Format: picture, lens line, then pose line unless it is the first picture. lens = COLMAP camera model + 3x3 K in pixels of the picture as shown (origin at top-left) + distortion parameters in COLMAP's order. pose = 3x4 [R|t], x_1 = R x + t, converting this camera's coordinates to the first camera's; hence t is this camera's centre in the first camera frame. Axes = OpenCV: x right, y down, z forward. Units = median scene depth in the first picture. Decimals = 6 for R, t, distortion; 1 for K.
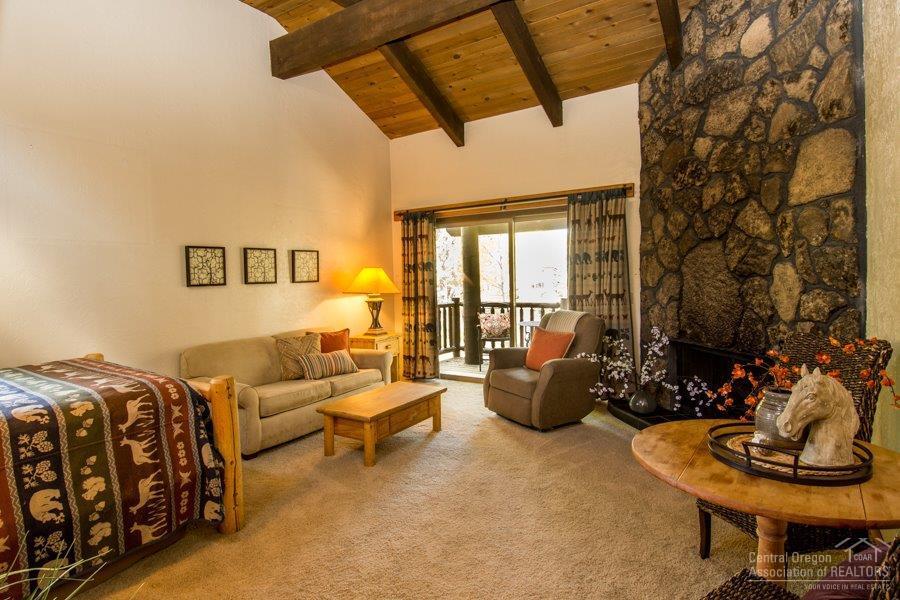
lens RADIAL K [[484.4, 0, 404.0], [0, 484.4, 306.1], [0, 0, 1]] dist [-0.020521, -0.008114]
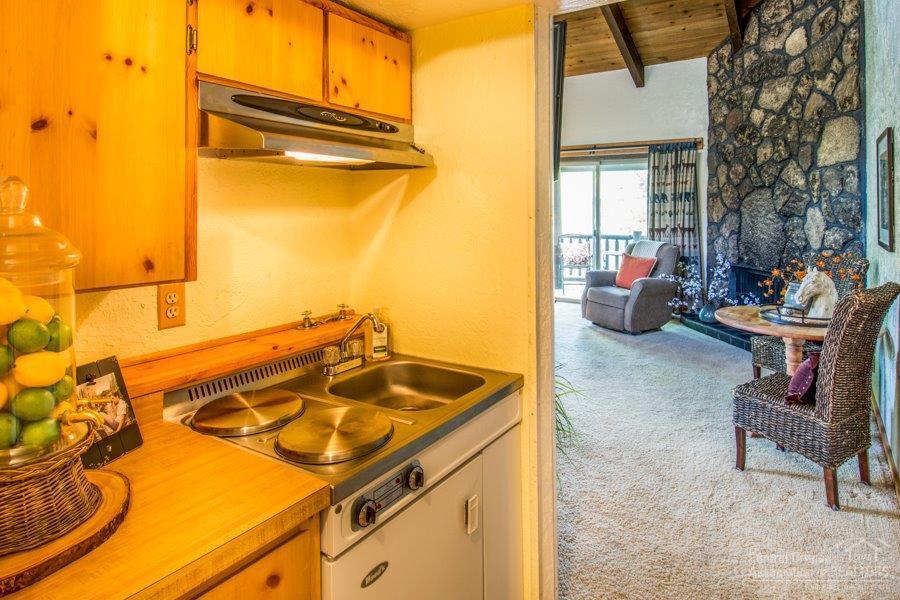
lens RADIAL K [[547.4, 0, 450.2], [0, 547.4, 219.5], [0, 0, 1]] dist [-0.046733, 0.013360]
pose [[0.998876, 0.026644, 0.039198, -0.265365], [-0.025254, 0.999049, -0.035534, 0.021616], [-0.040107, 0.034504, 0.998599, -0.429824]]
